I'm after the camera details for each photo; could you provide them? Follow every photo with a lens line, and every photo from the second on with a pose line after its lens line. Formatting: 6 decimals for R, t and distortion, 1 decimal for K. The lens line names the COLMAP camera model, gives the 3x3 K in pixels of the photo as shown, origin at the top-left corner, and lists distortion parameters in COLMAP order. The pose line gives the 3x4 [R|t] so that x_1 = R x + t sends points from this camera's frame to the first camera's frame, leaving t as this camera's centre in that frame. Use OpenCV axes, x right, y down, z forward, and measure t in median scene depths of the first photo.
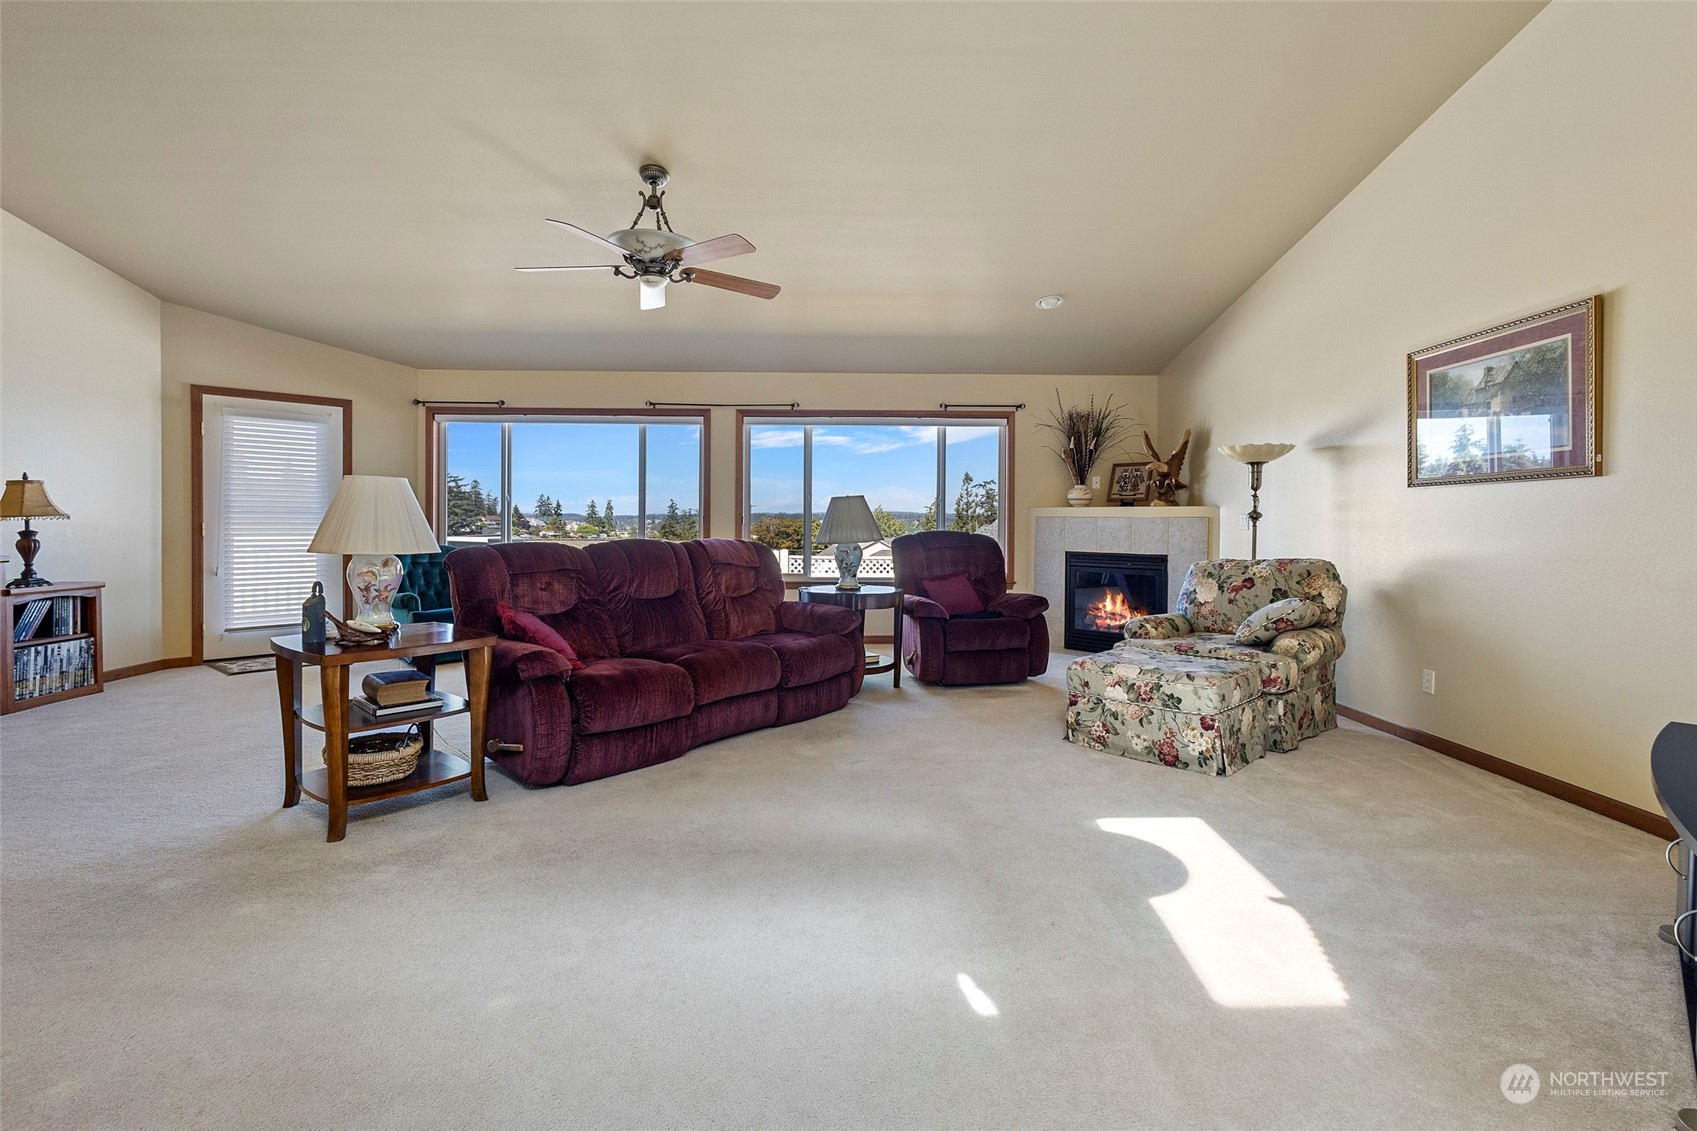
lens RADIAL K [[799.8, 0, 844.0], [0, 799.8, 526.4], [0, 0, 1]] dist [0.020799, 0.000116]
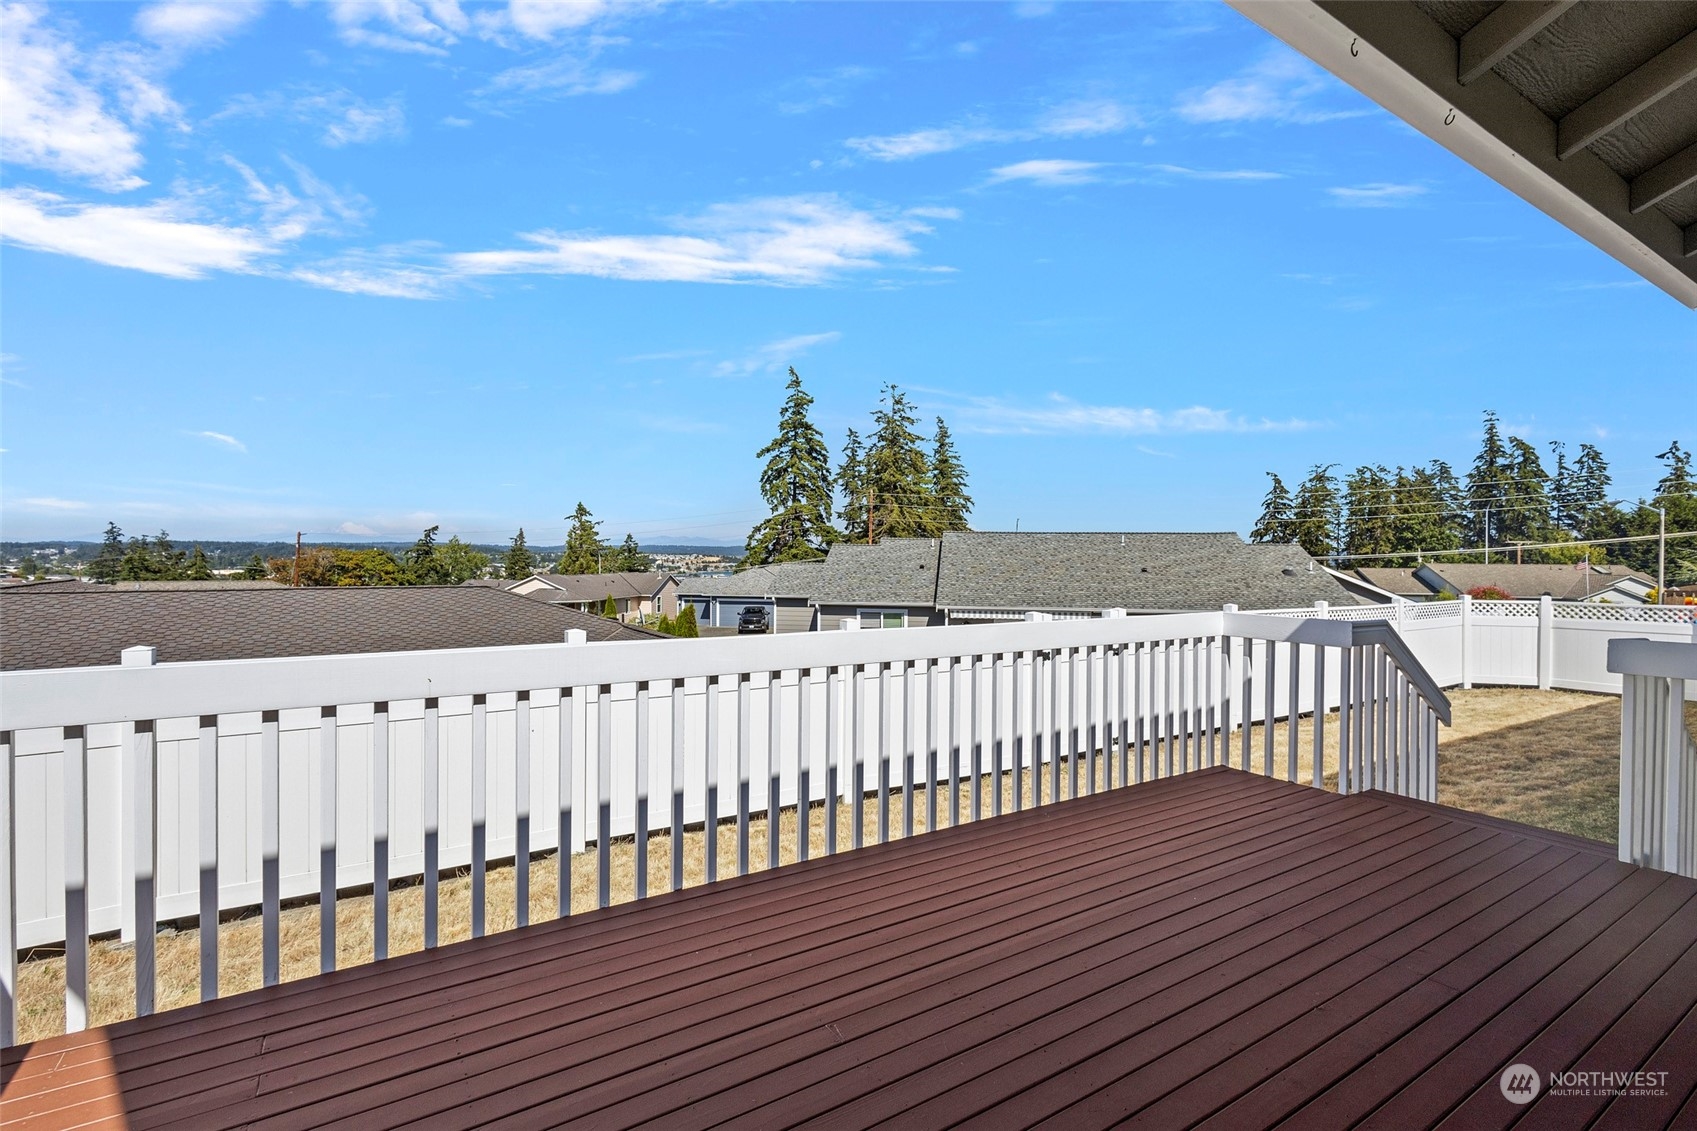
lens RADIAL K [[784.0, 0, 846.4], [0, 784.0, 562.5], [0, 0, 1]] dist [0.012884, -0.004691]
pose [[0.850057, -0.000546, 0.526690, -1.709054], [-0.001888, 0.999990, 0.004084, -0.036512], [-0.526687, -0.004466, 0.850048, 1.400493]]
